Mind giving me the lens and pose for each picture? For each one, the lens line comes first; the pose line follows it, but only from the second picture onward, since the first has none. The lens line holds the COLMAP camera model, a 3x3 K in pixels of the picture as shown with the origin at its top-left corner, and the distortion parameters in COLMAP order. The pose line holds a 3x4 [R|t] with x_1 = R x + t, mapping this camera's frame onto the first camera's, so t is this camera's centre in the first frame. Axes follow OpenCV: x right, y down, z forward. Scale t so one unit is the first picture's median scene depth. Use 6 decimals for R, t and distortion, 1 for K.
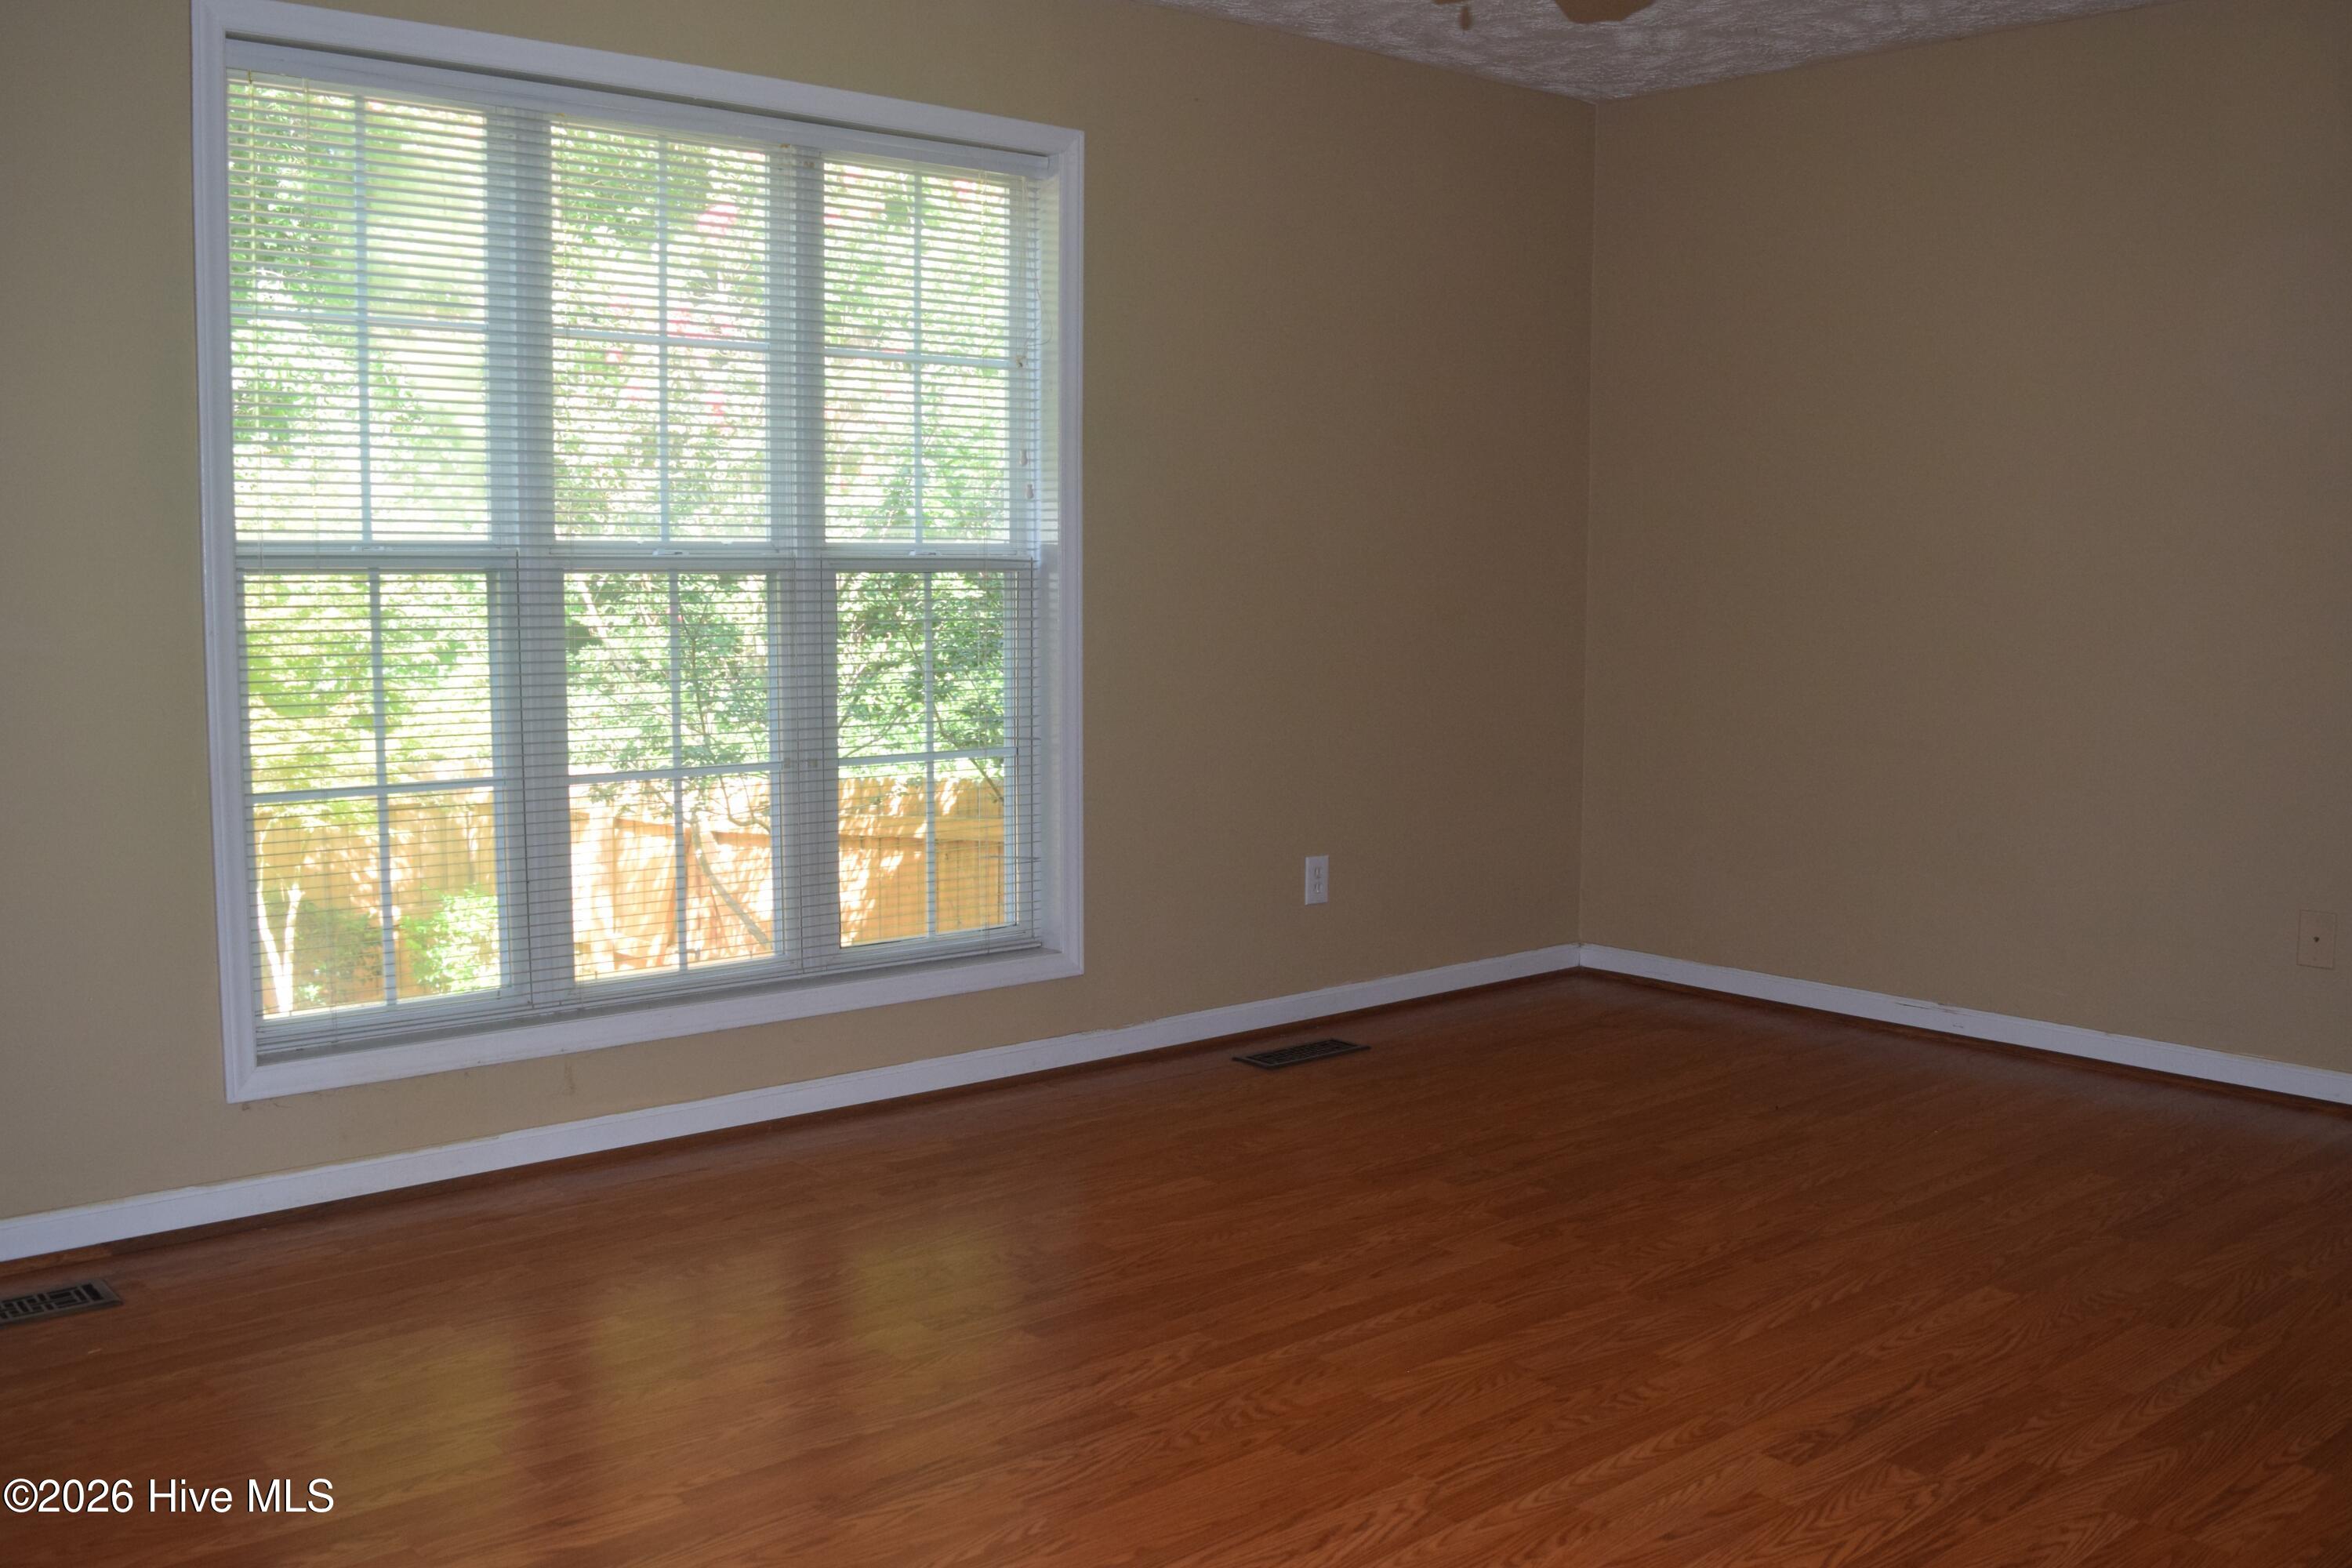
lens RADIAL K [[2075.9, 0, 1191.0], [0, 2075.9, 777.1], [0, 0, 1]] dist [-0.082174, 0.027695]
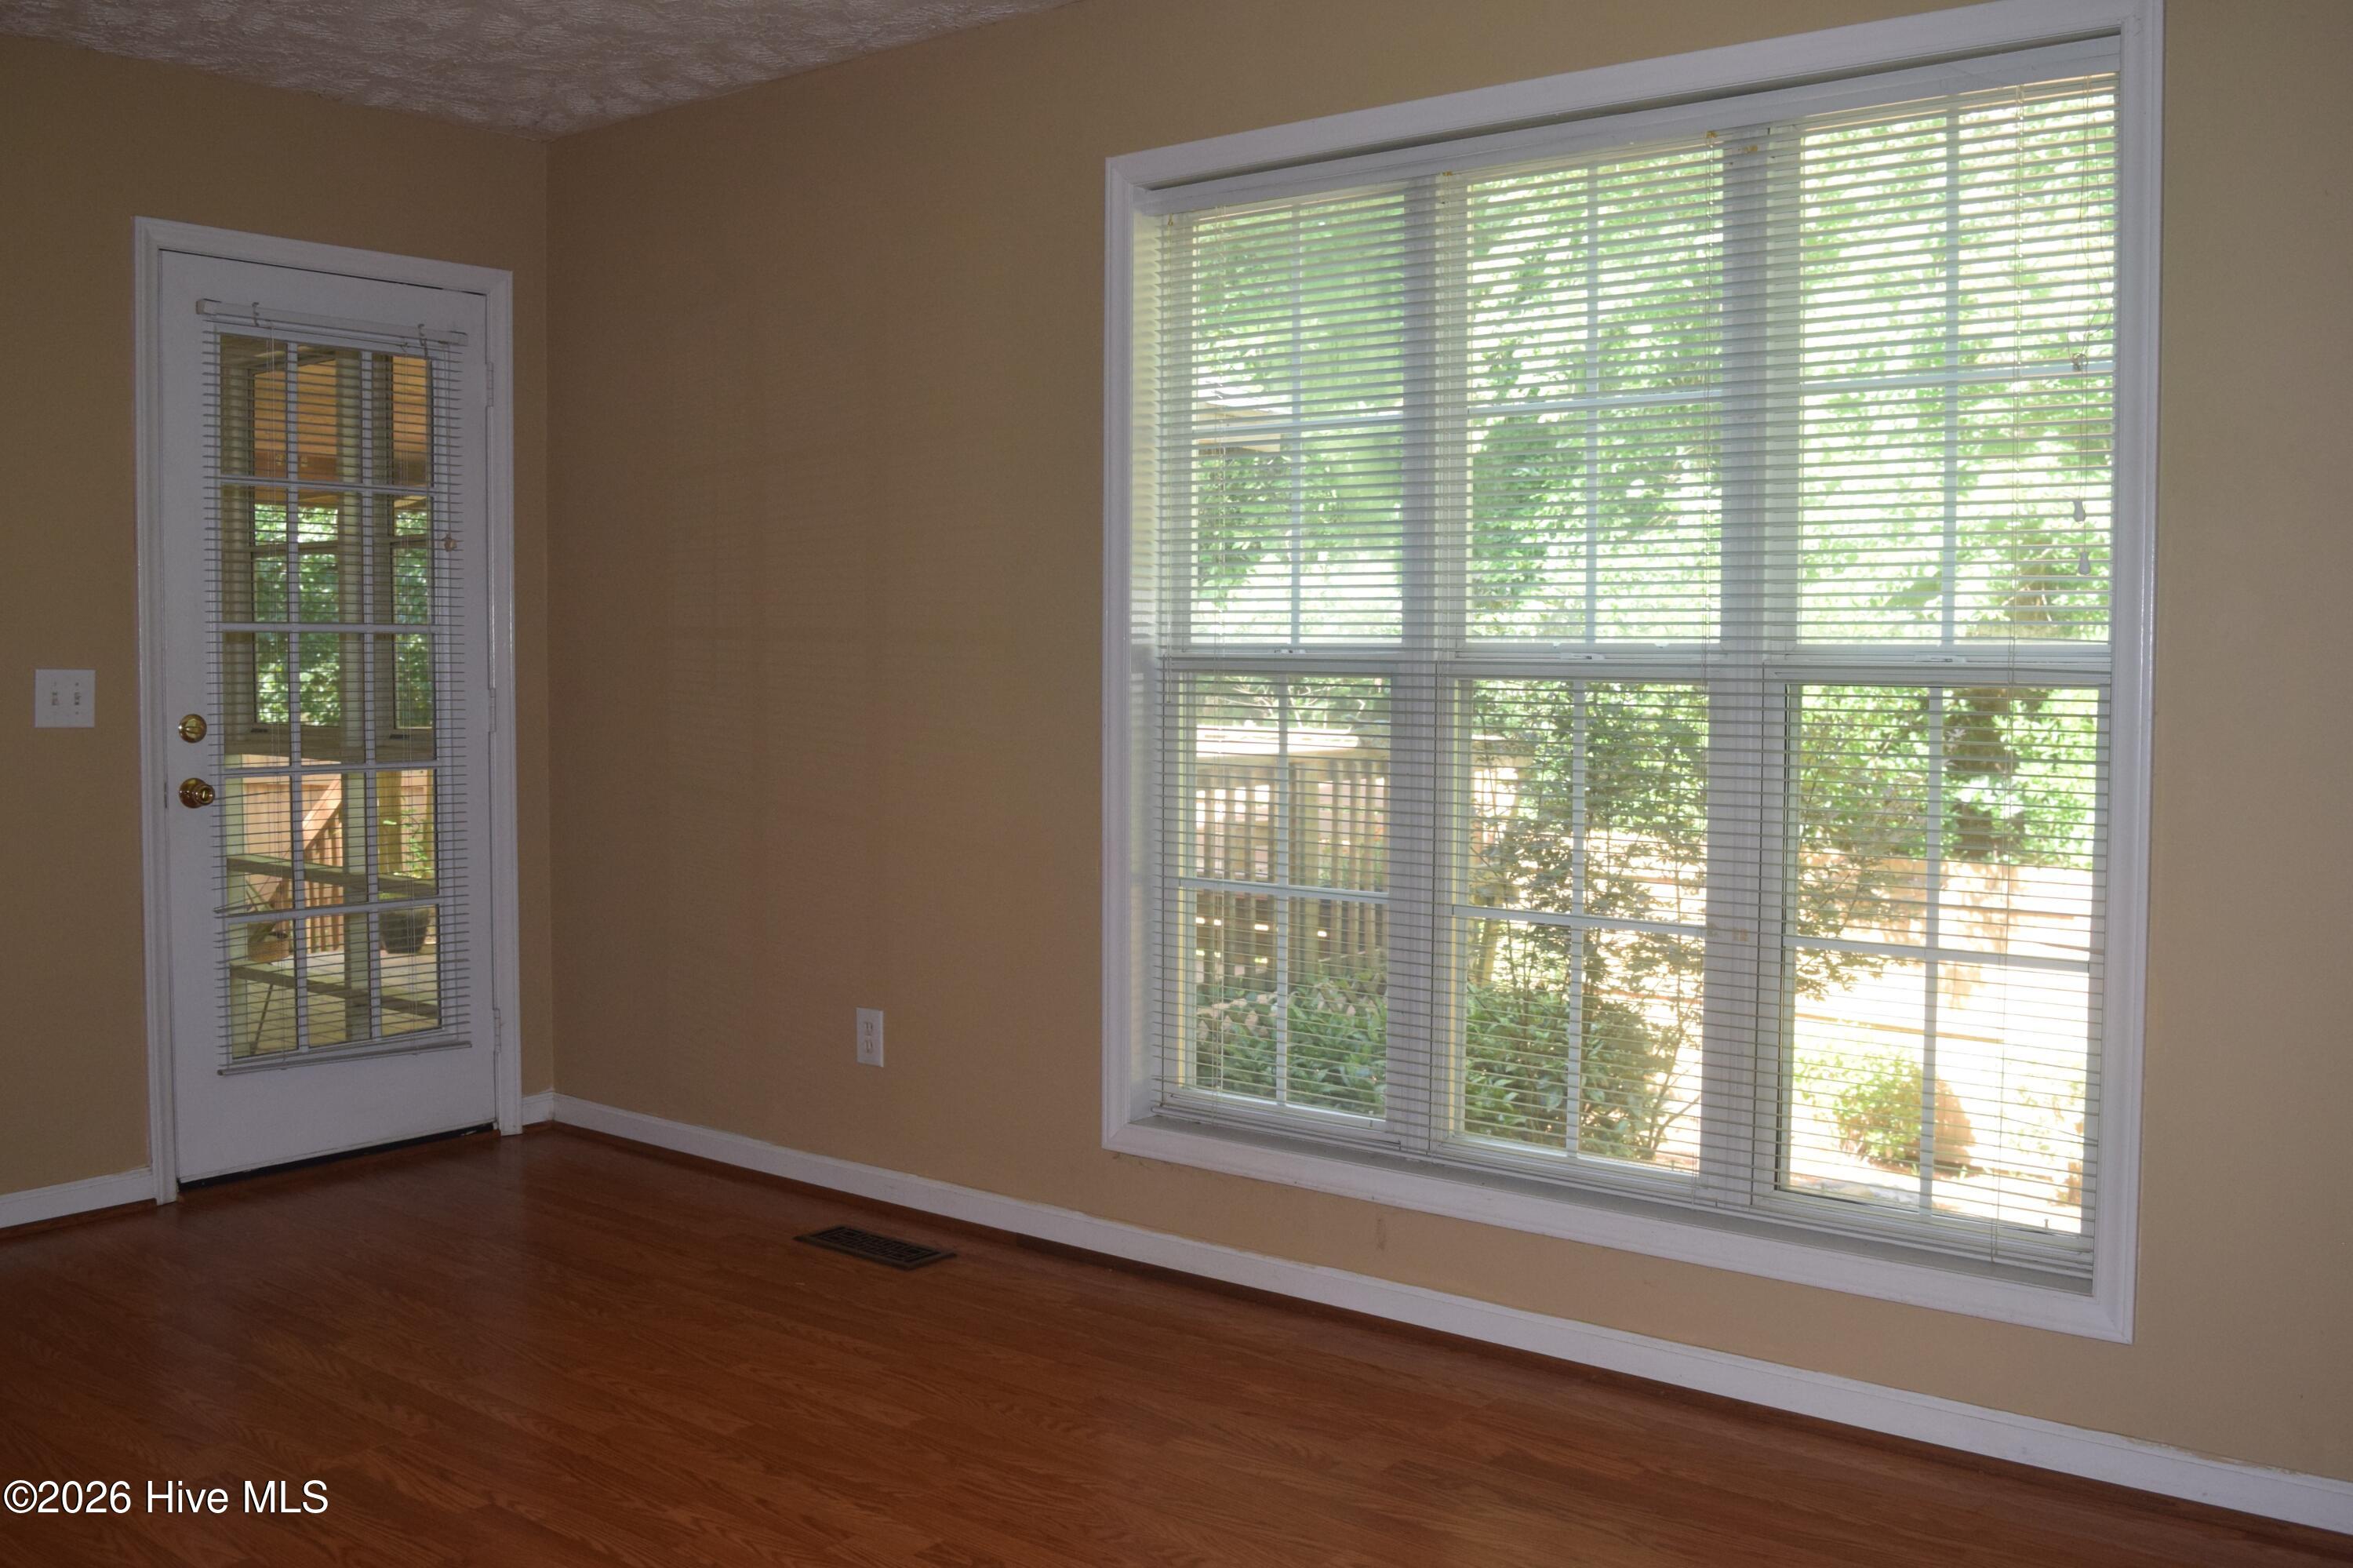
lens RADIAL K [[2076.9, 0, 1188.4], [0, 2076.9, 794.5], [0, 0, 1]] dist [-0.082174, 0.027695]
pose [[0.203120, 0.060122, -0.977306, 0.592984], [-0.107989, 0.993400, 0.038668, -0.075673], [0.973181, 0.097684, 0.208271, 0.744622]]
